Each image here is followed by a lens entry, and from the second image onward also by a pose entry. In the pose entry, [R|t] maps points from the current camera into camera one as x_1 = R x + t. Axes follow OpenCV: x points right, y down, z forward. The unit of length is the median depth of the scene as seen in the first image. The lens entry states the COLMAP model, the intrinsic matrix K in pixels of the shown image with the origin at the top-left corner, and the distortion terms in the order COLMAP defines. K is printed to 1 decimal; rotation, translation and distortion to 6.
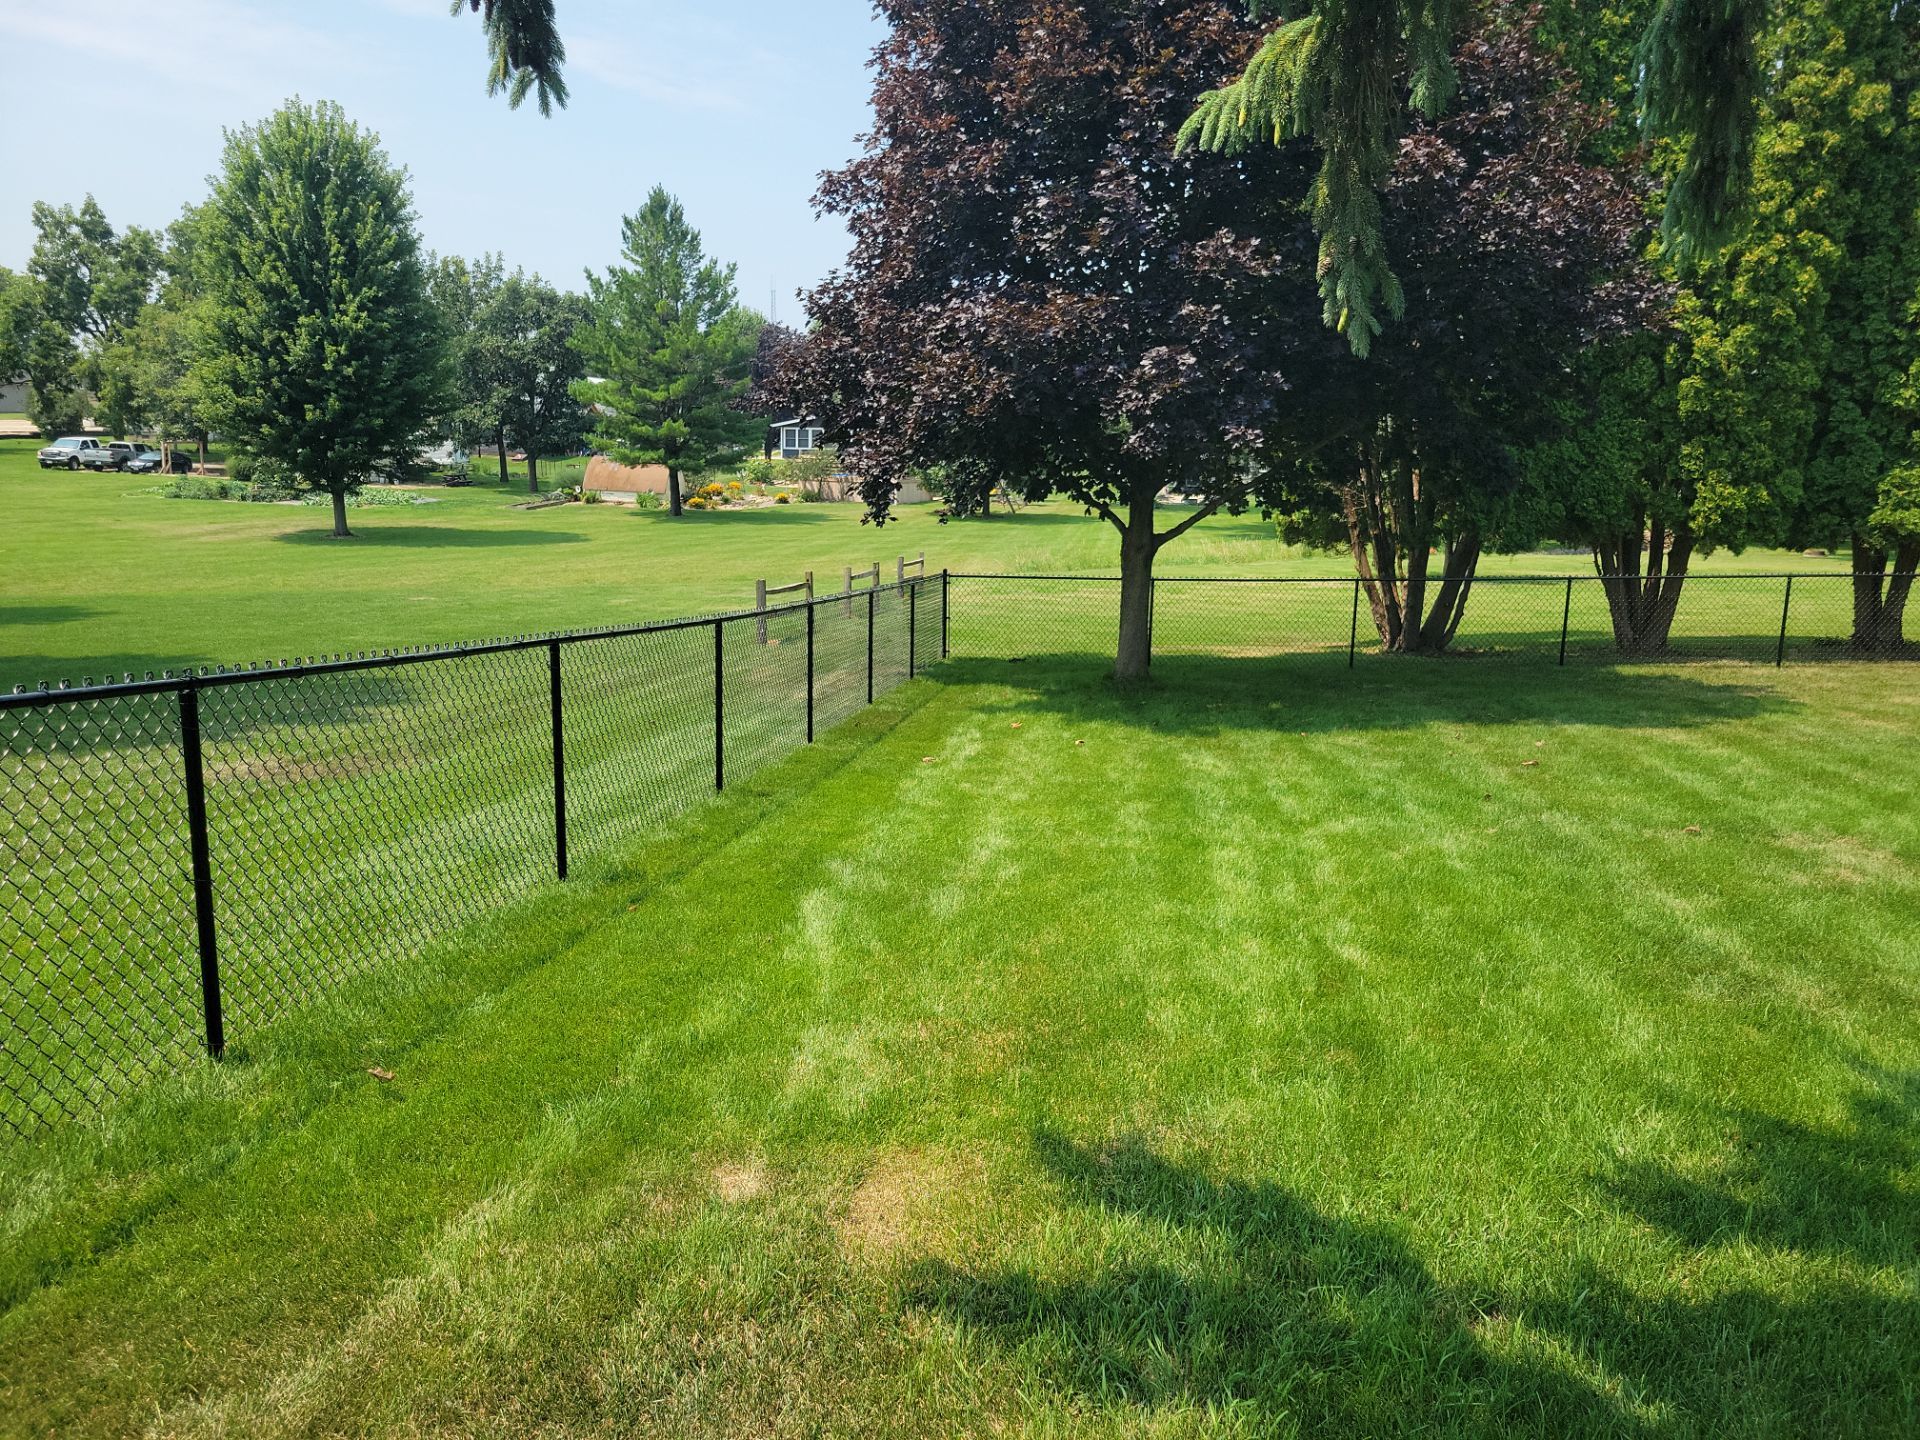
lens RADIAL K [[1424.8, 0, 970.6], [0, 1424.8, 727.4], [0, 0, 1]] dist [0.003449, -0.000114]
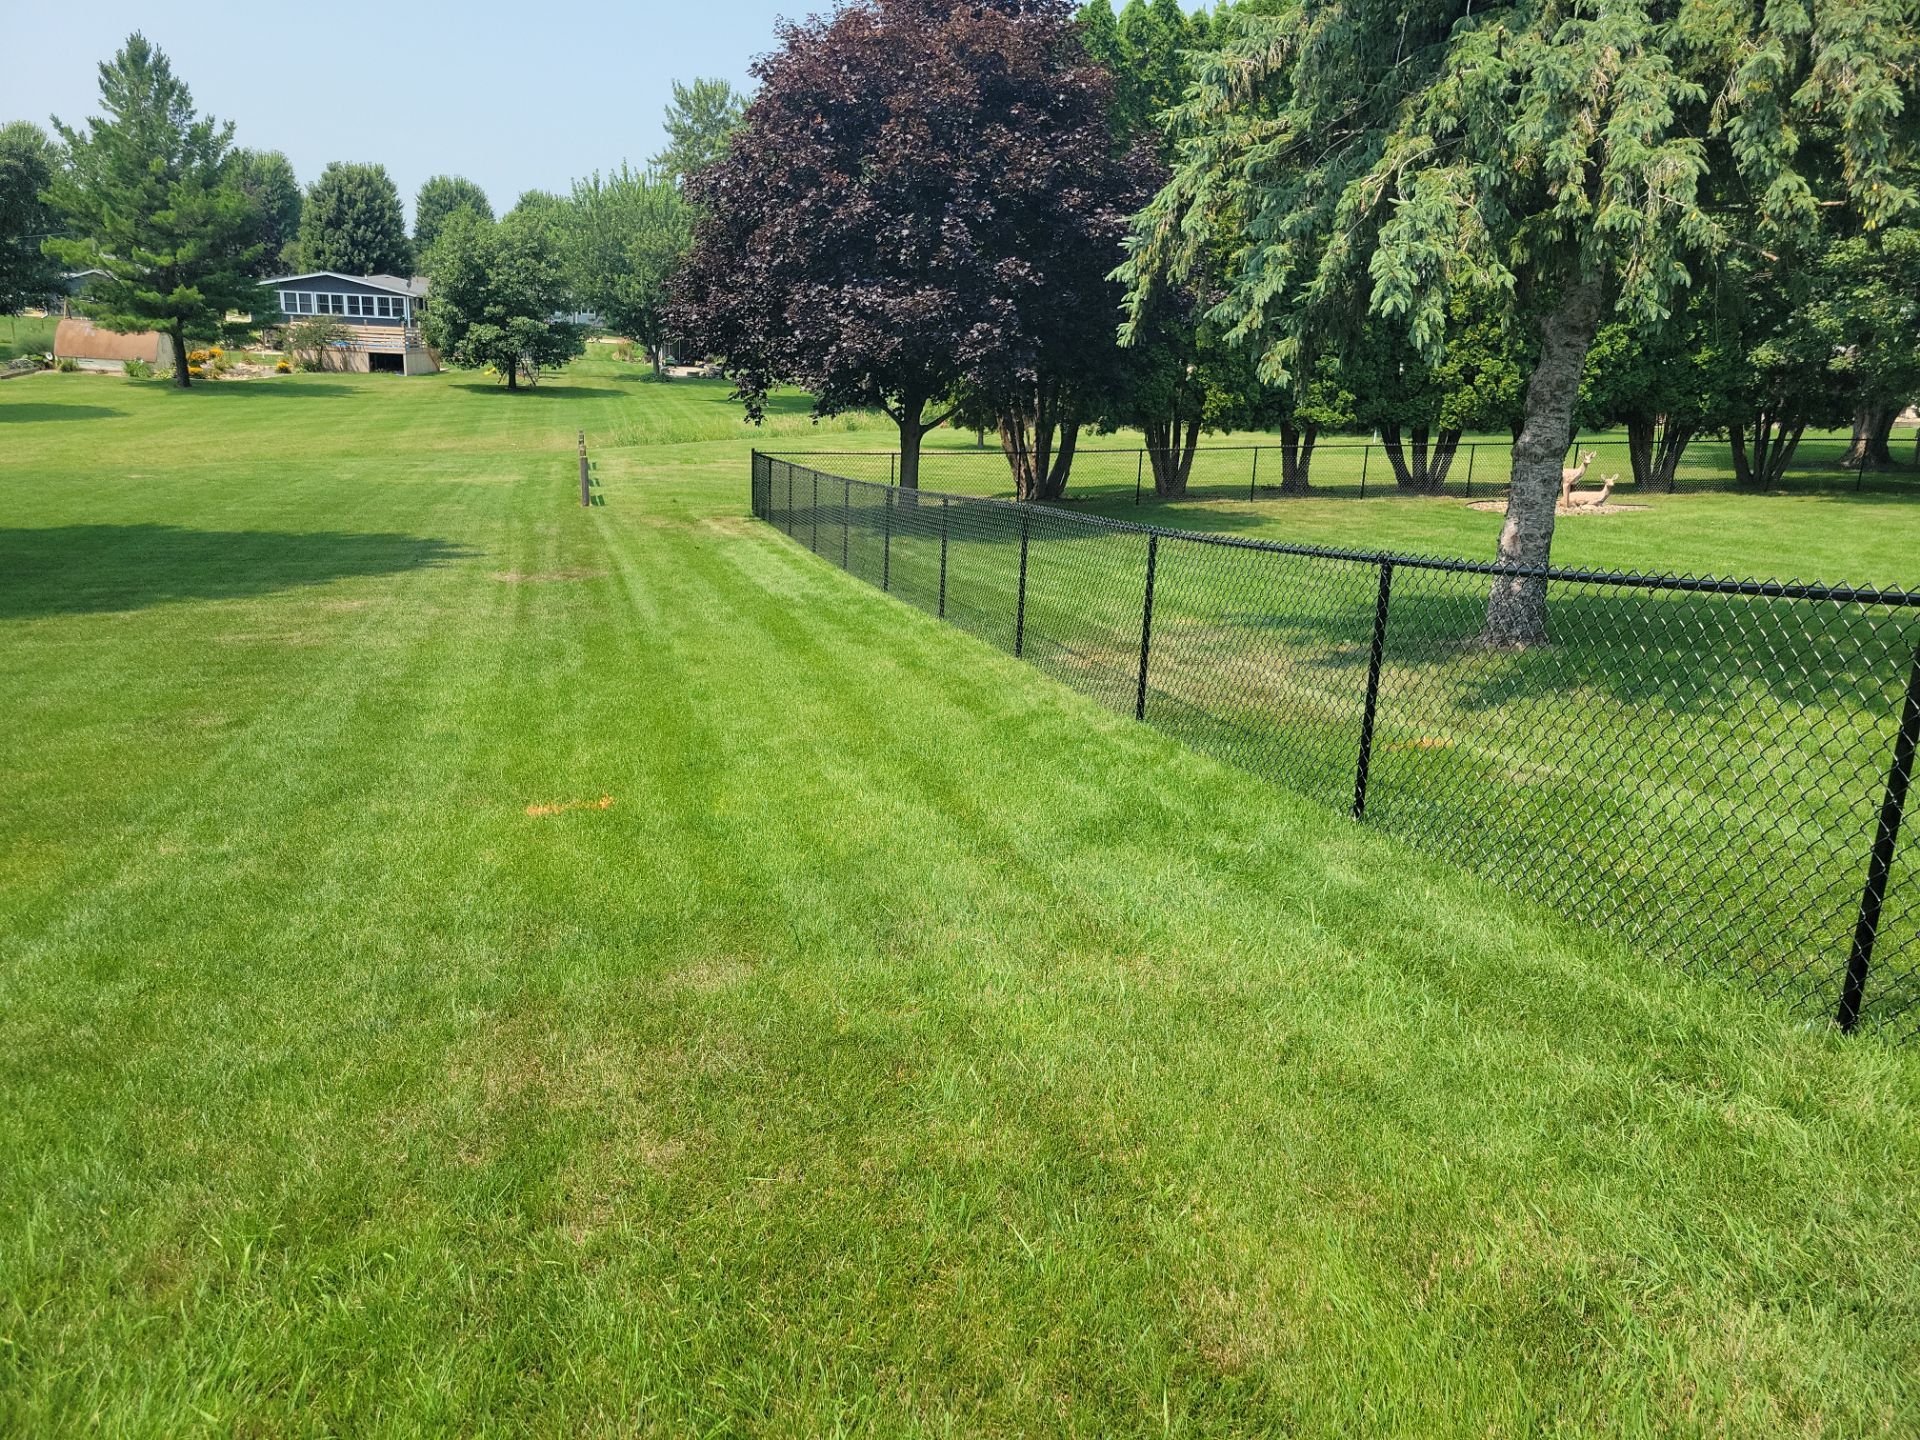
lens RADIAL K [[1424.8, 0, 952.9], [0, 1424.8, 716.5], [0, 0, 1]] dist [0.003449, -0.000114]
pose [[0.929660, -0.076689, 0.360348, -0.348492], [0.046200, 0.994641, 0.092488, 0.033666], [-0.365509, -0.069335, 0.928222, -0.405609]]
